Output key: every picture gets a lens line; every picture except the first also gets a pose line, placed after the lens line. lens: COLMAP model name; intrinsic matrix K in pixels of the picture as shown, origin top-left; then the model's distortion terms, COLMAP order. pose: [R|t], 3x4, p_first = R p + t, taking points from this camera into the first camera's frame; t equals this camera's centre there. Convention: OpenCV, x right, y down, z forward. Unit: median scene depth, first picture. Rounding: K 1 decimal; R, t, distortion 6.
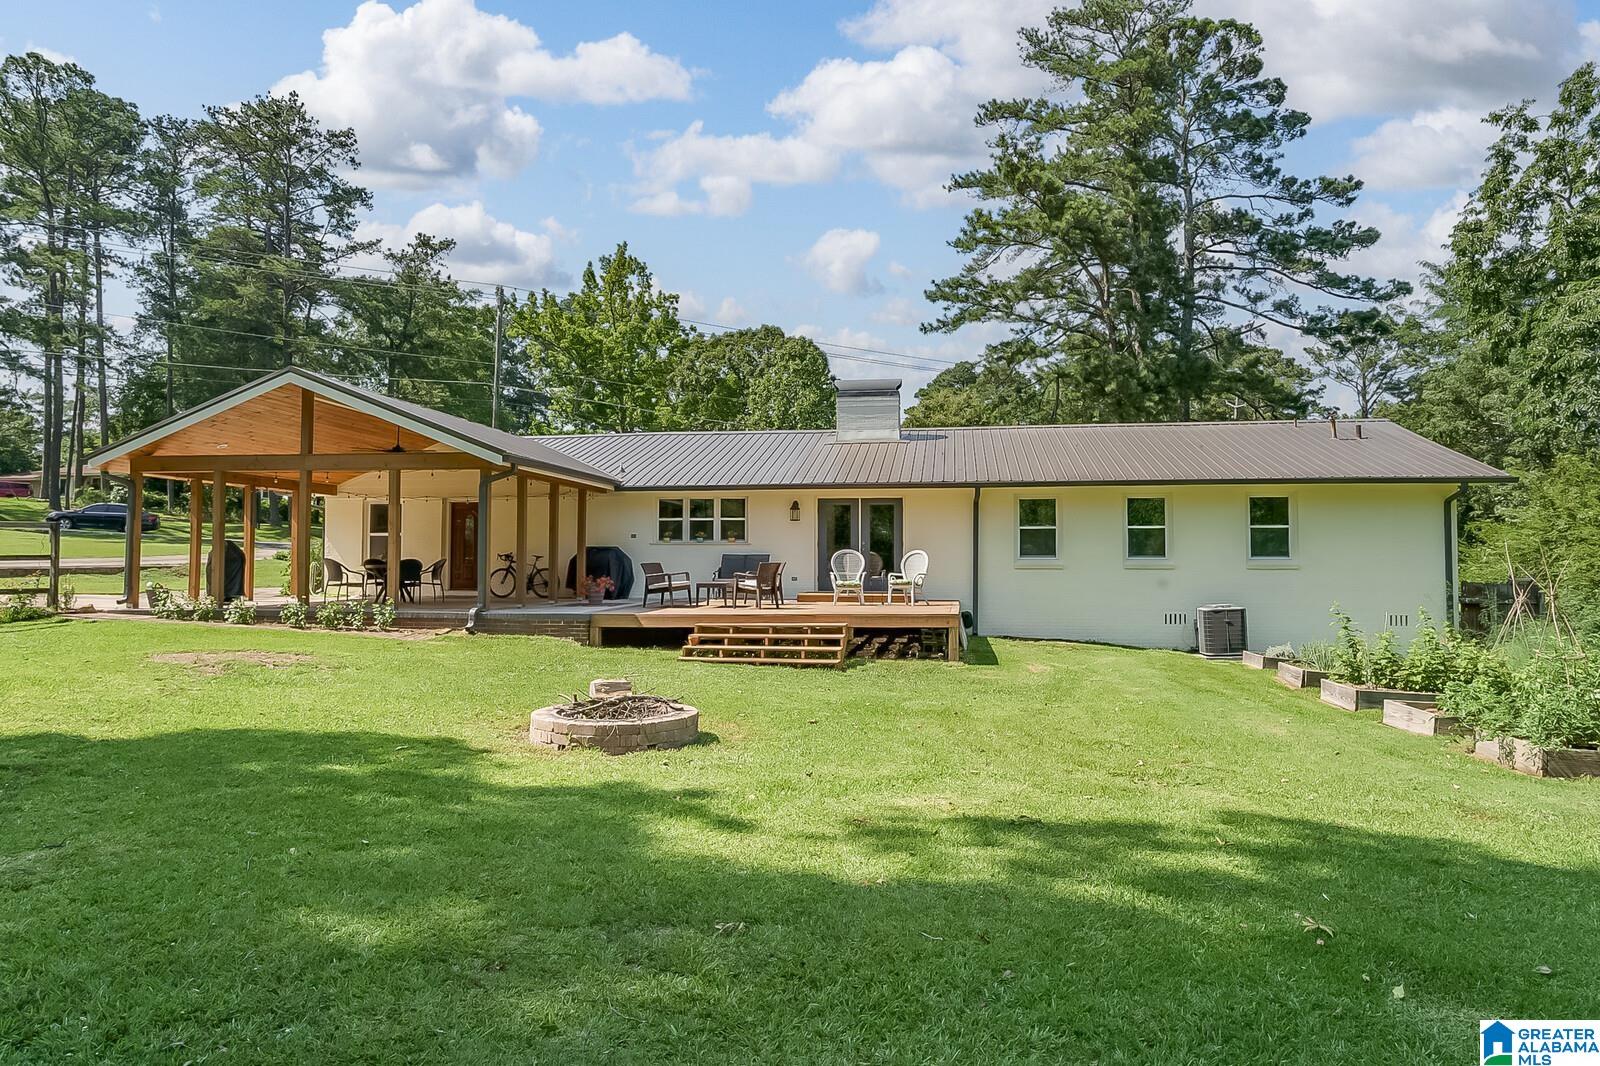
lens RADIAL K [[1021.4, 0, 799.2], [0, 1021.4, 527.2], [0, 0, 1]] dist [0.001985, 0.002321]
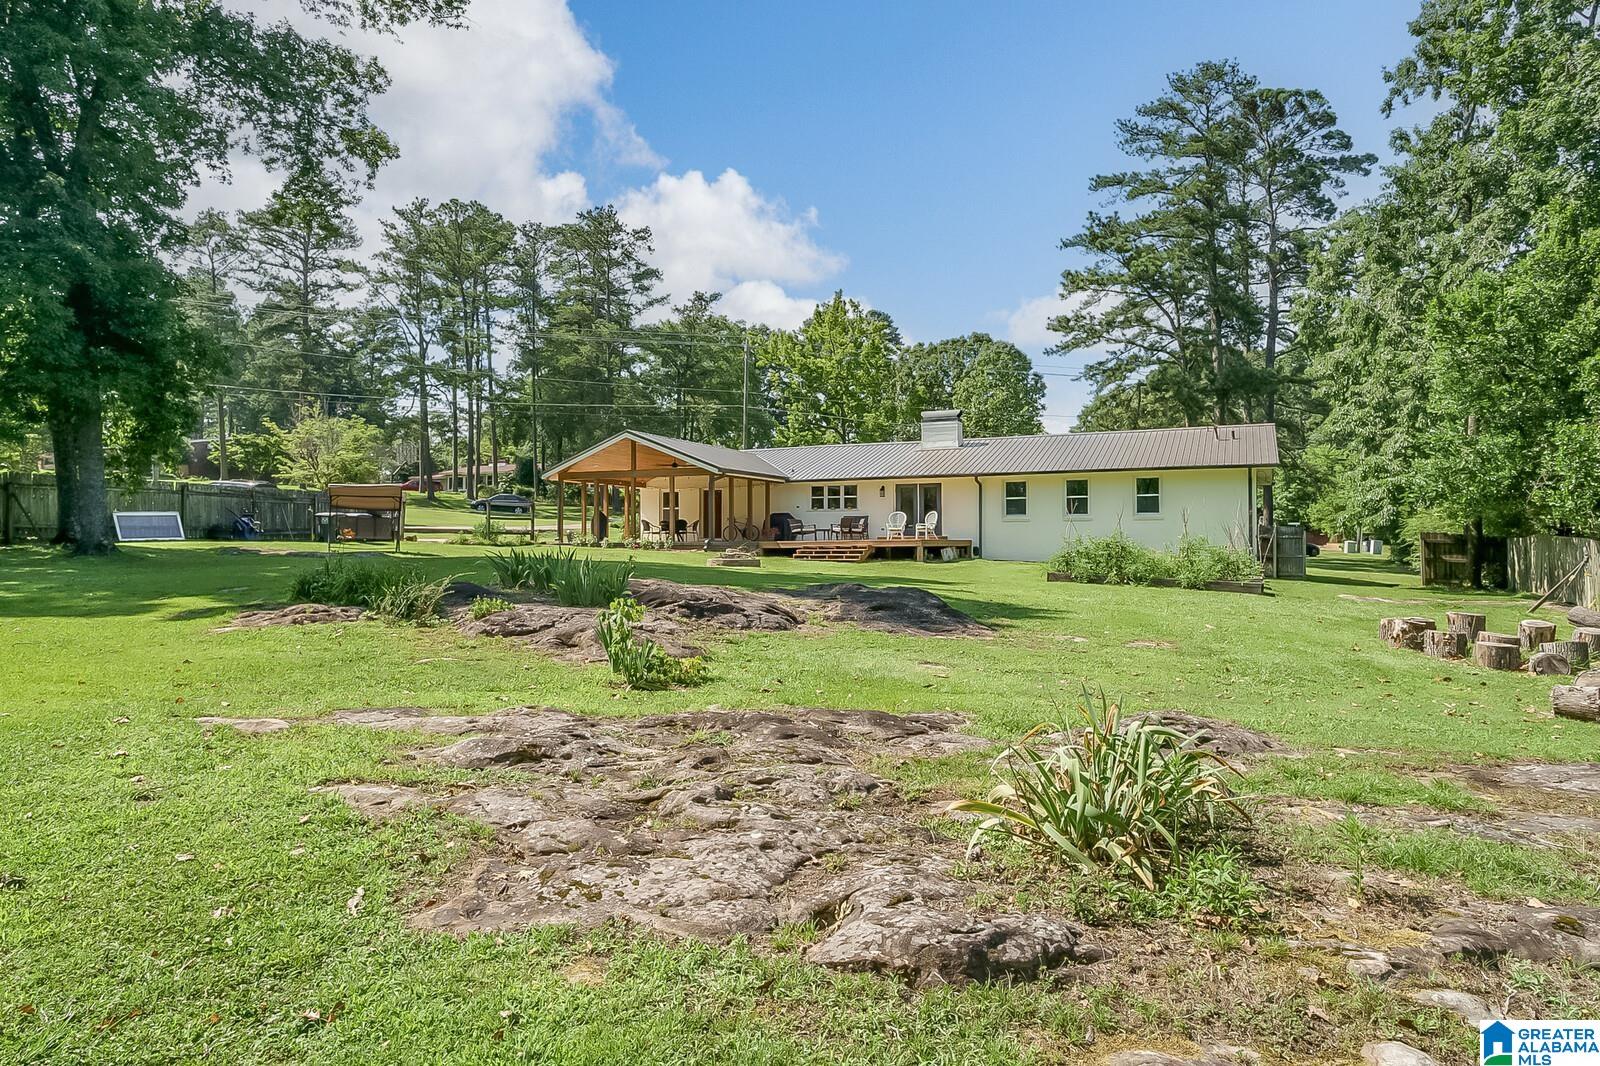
lens RADIAL K [[1021.4, 0, 801.5], [0, 1021.4, 536.1], [0, 0, 1]] dist [0.001985, 0.002321]
pose [[0.963723, -0.008612, -0.266765, 0.317396], [0.016011, 0.999545, 0.025571, 0.013320], [0.266423, -0.028915, 0.963422, -0.722470]]
